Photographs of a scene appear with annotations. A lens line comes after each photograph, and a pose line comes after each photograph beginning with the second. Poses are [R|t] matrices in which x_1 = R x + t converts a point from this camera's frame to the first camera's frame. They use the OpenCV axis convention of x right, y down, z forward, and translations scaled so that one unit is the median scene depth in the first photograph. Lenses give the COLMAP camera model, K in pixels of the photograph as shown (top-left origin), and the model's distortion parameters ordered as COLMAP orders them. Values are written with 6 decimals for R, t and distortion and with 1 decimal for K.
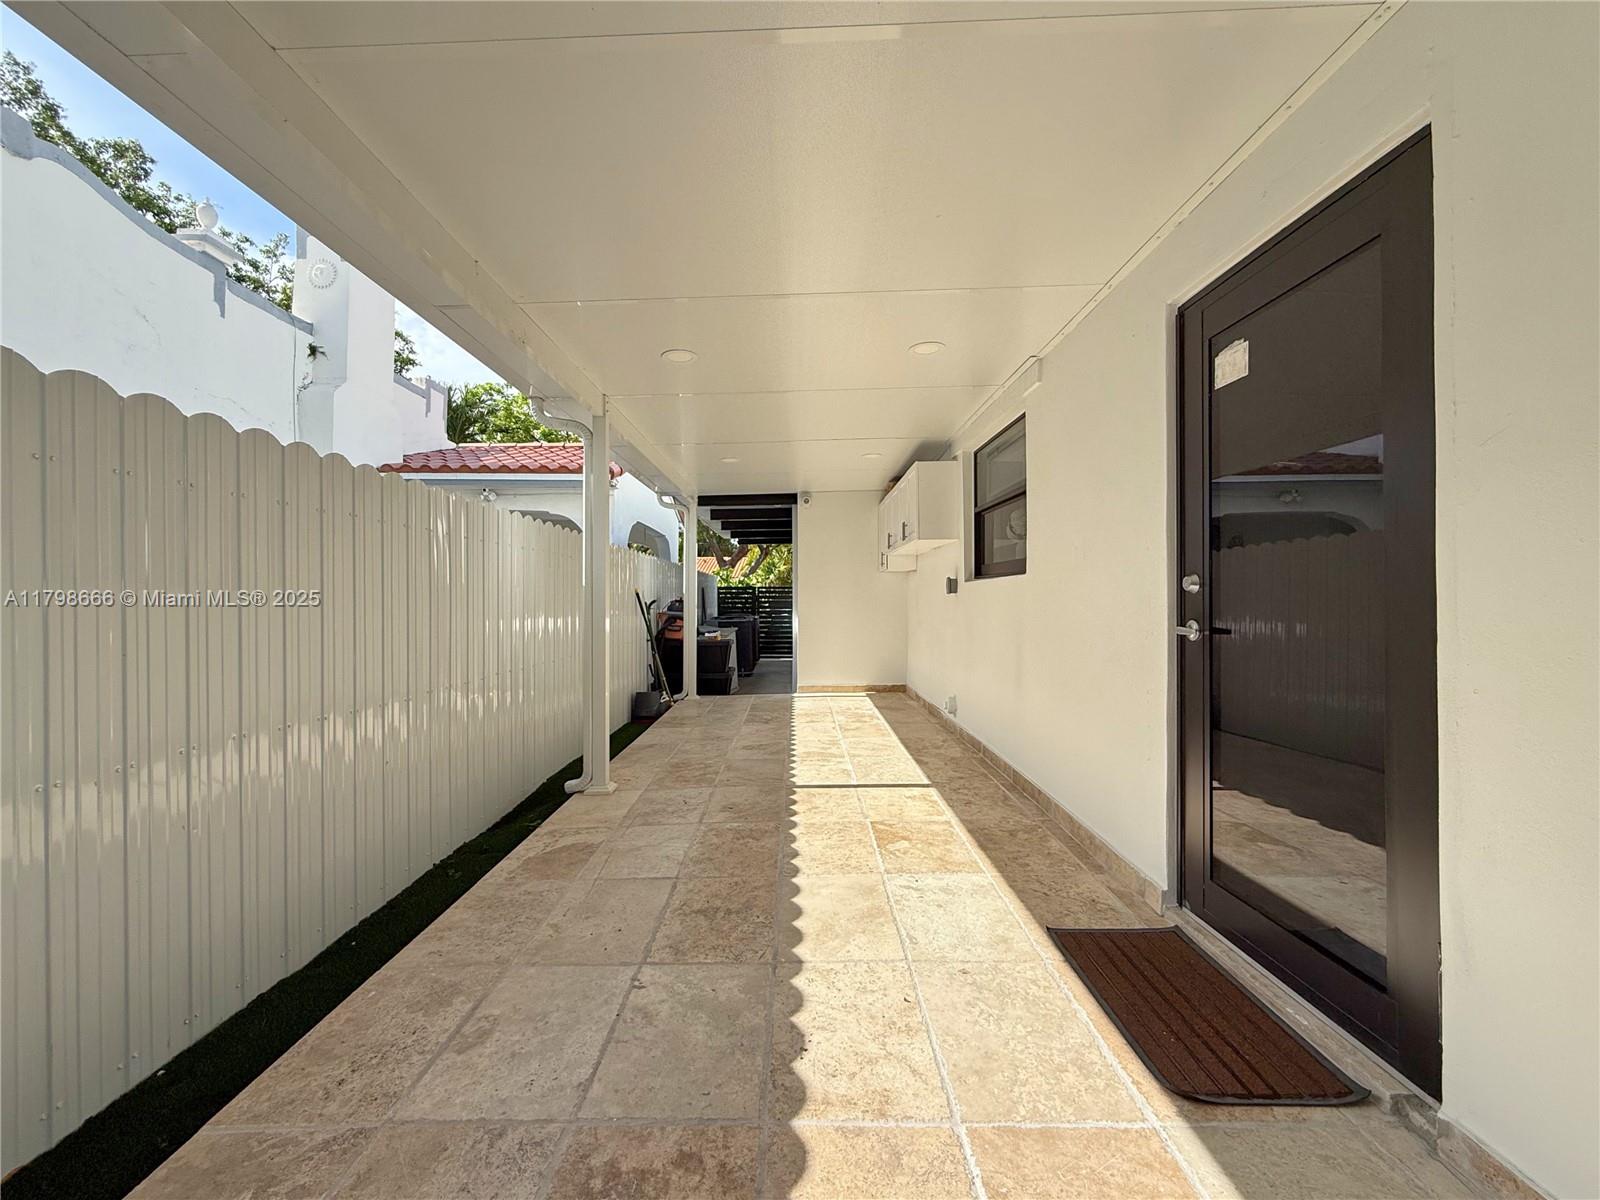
lens RADIAL K [[662.0, 0, 794.1], [0, 662.0, 598.4], [0, 0, 1]] dist [-0.005144, 0.000910]
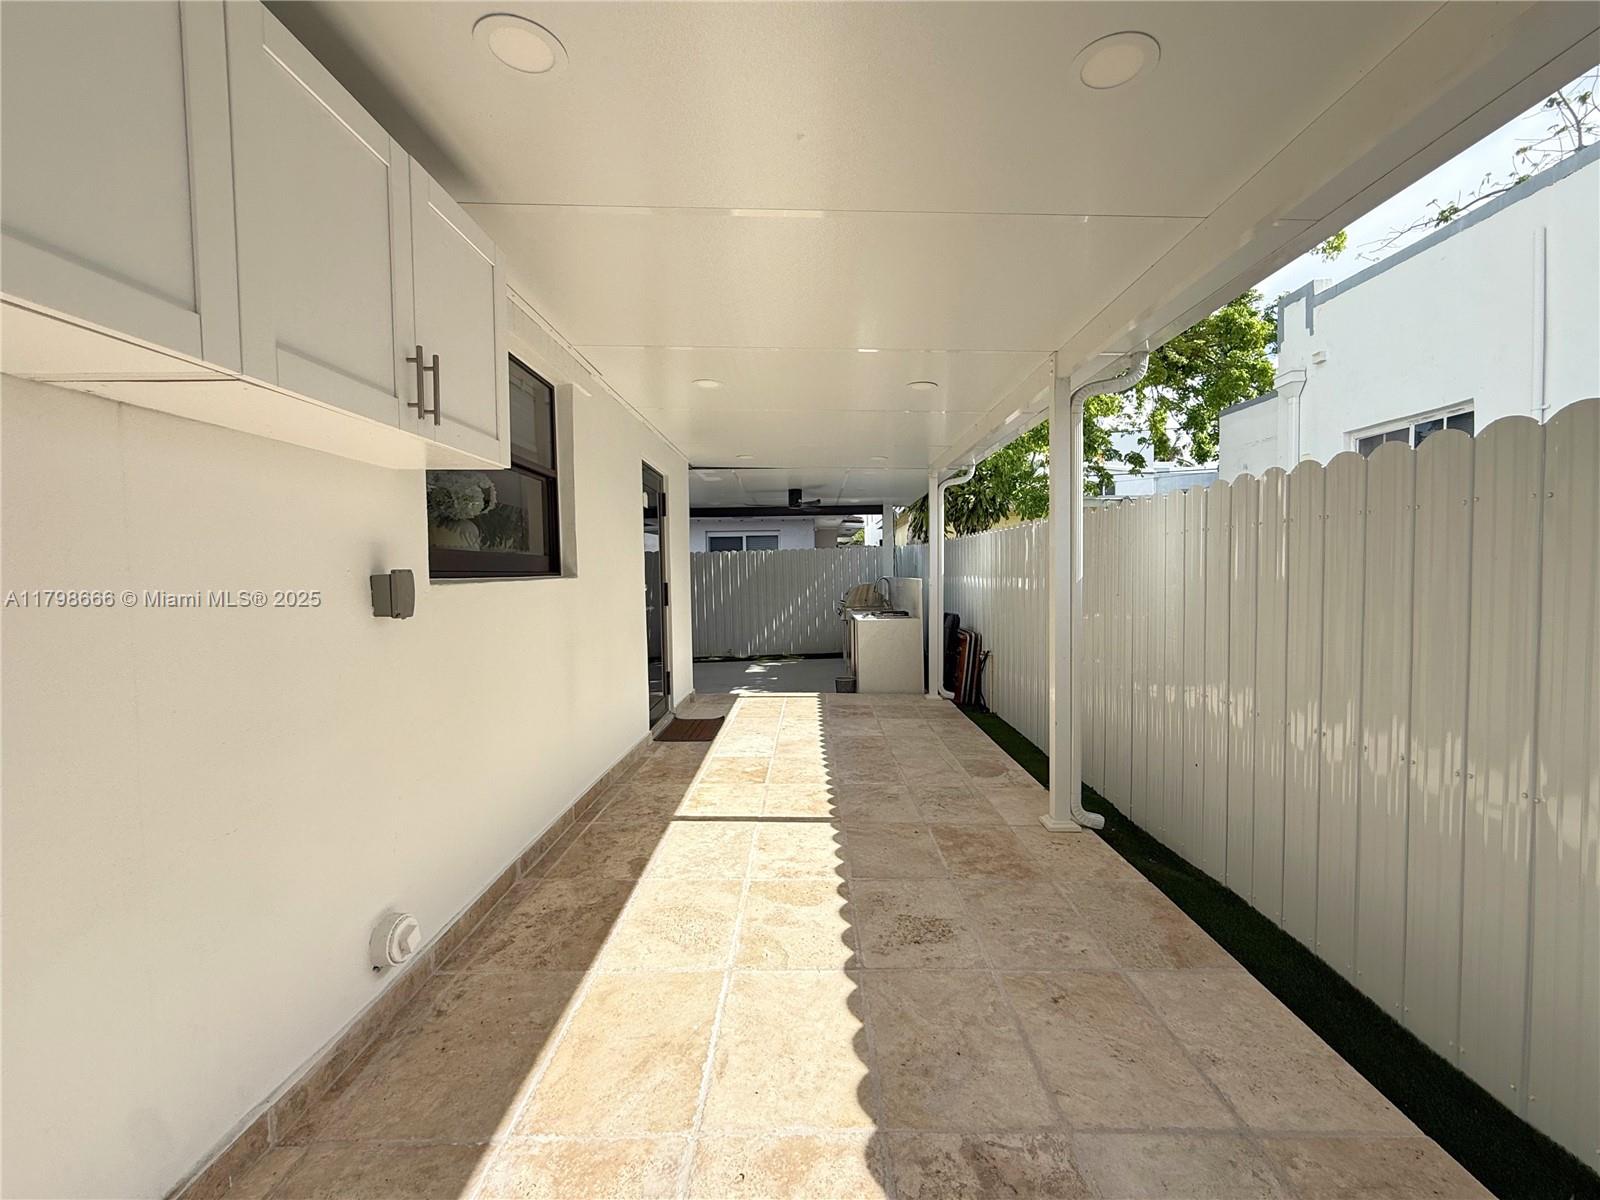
lens RADIAL K [[662.0, 0, 804.0], [0, 662.0, 600.6], [0, 0, 1]] dist [-0.005144, 0.000910]
pose [[-0.999901, 0.012367, 0.006689, 0.029470], [0.012640, 0.999022, 0.042368, -0.041151], [-0.006159, 0.042448, -0.999080, 2.023864]]
